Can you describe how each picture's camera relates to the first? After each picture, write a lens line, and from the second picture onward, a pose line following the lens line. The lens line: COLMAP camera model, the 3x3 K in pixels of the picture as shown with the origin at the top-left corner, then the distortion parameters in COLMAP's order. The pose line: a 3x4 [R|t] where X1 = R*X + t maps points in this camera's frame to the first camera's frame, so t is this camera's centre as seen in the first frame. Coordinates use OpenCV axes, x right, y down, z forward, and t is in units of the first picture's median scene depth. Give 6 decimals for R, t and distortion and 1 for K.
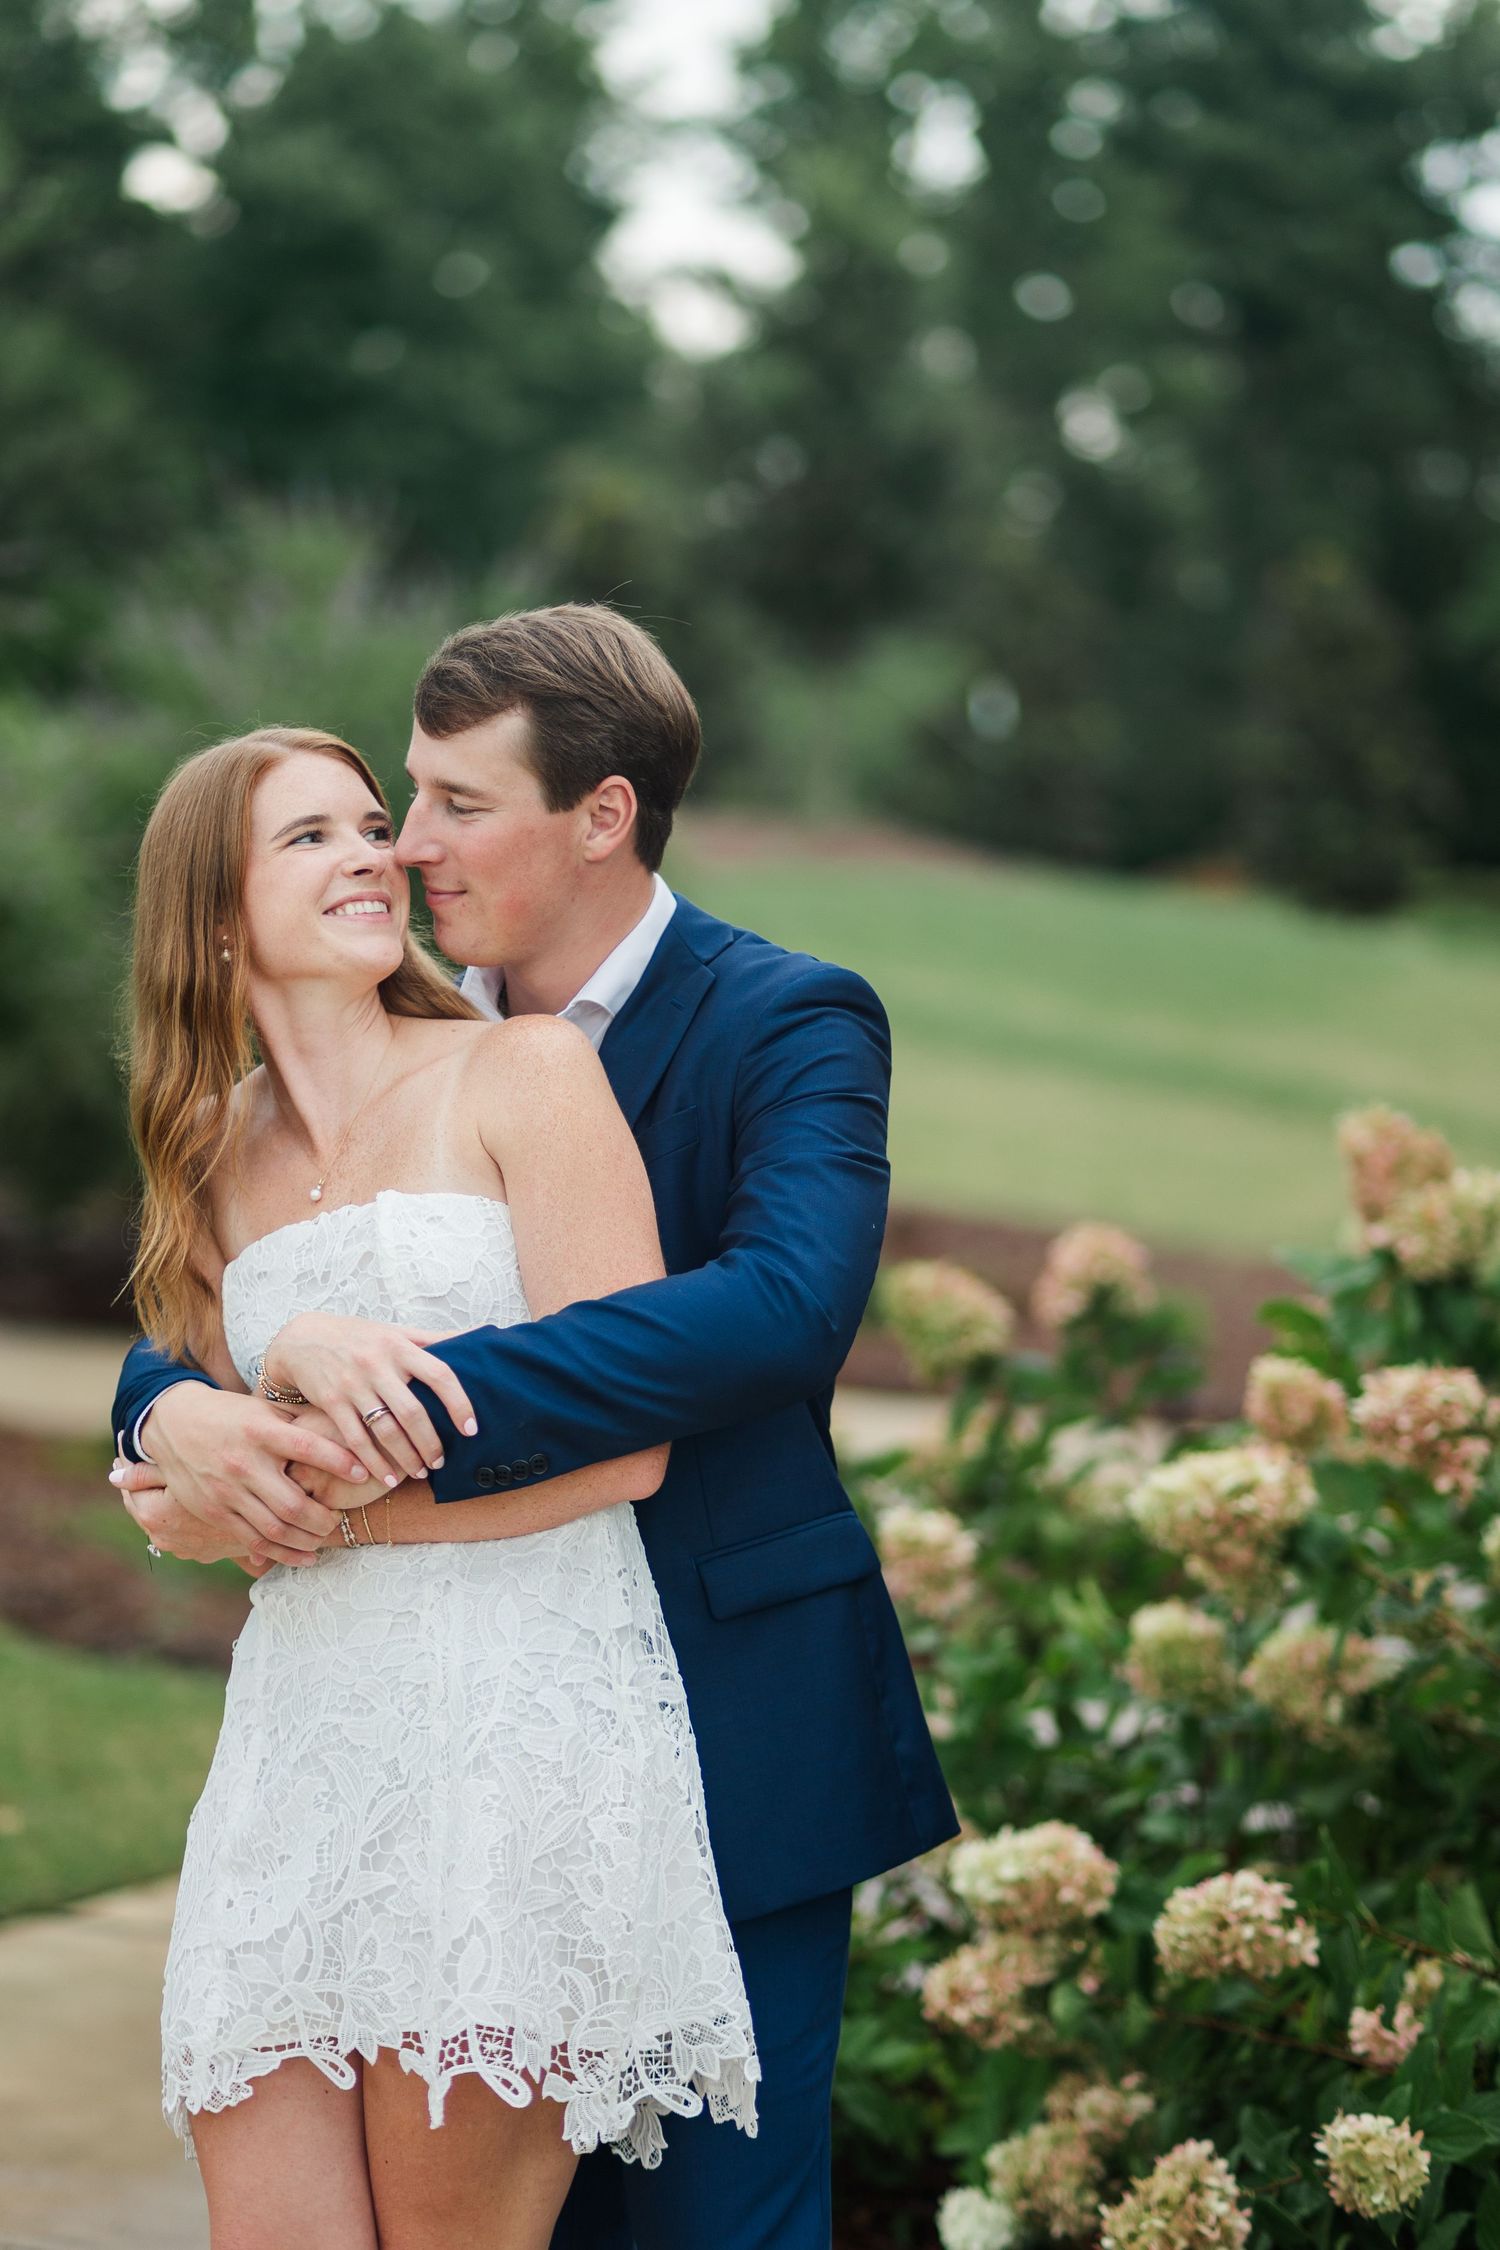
lens RADIAL K [[6085.3, 0, 749.7], [0, 6085.3, 1126.1], [0, 0, 1]] dist [-0.171644, 0.000000]
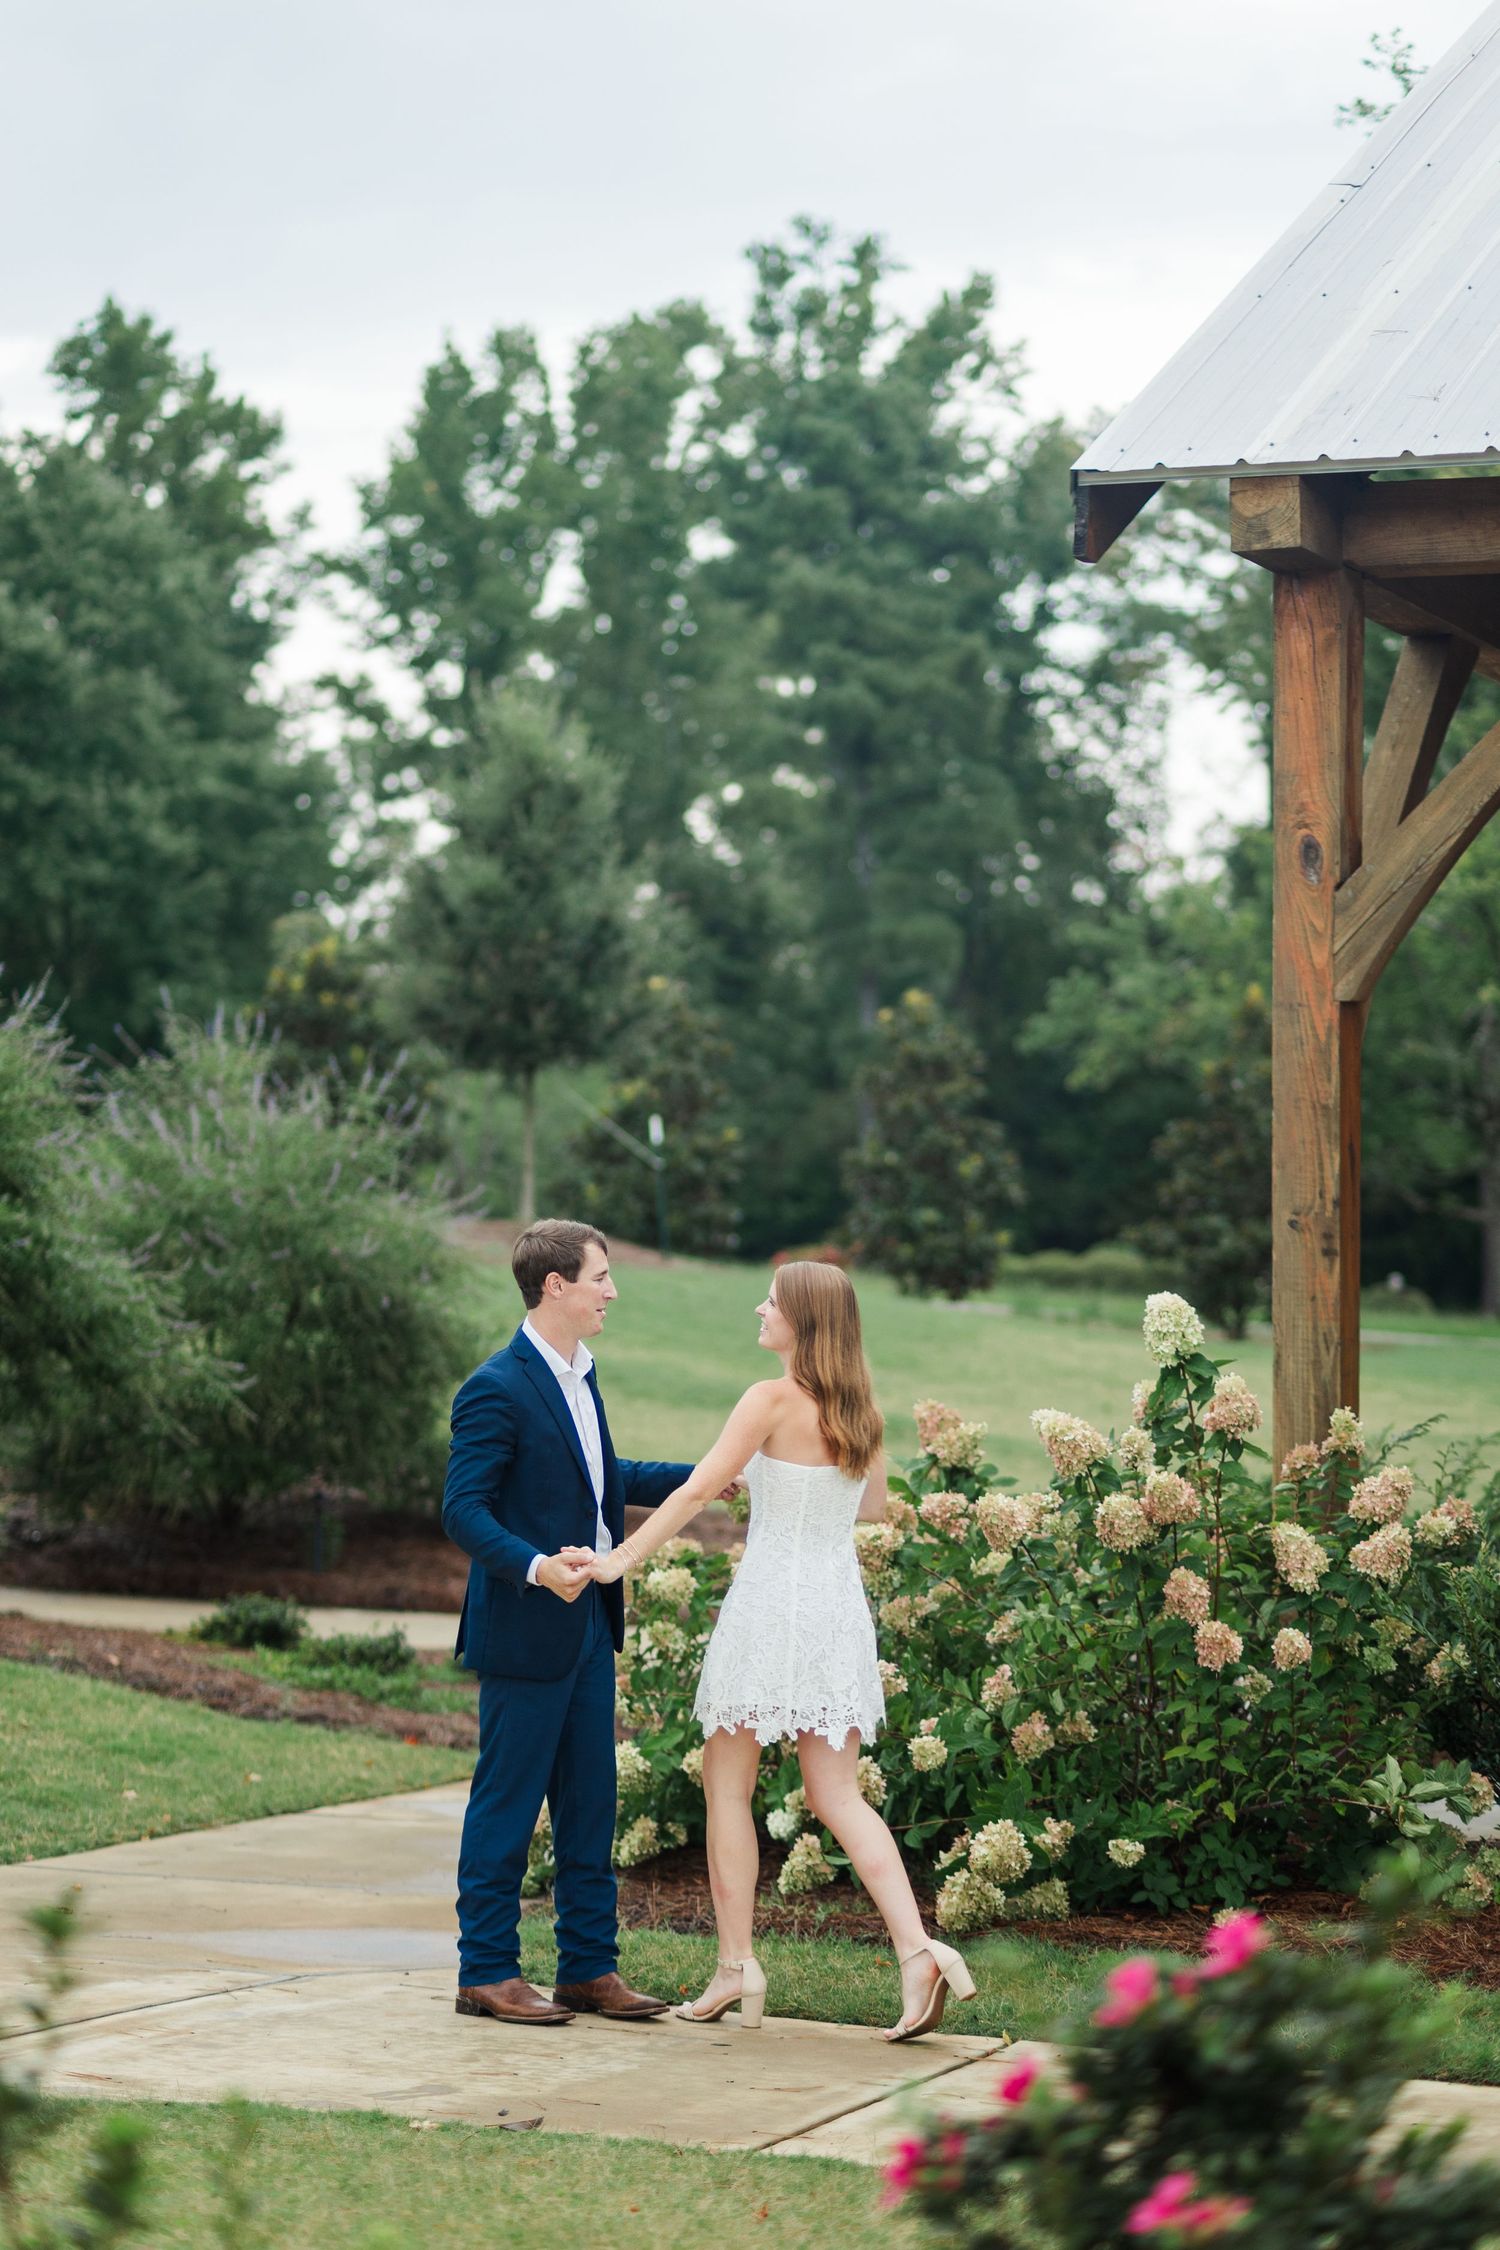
lens RADIAL K [[6085.3, 0, 749.2], [0, 6085.3, 1126.0], [0, 0, 1]] dist [-0.171644, 0.000000]
pose [[0.997776, -0.012069, 0.065557, -0.021732], [0.016000, 0.998084, -0.059774, 0.005639], [-0.064710, 0.060690, 0.996057, -0.245197]]
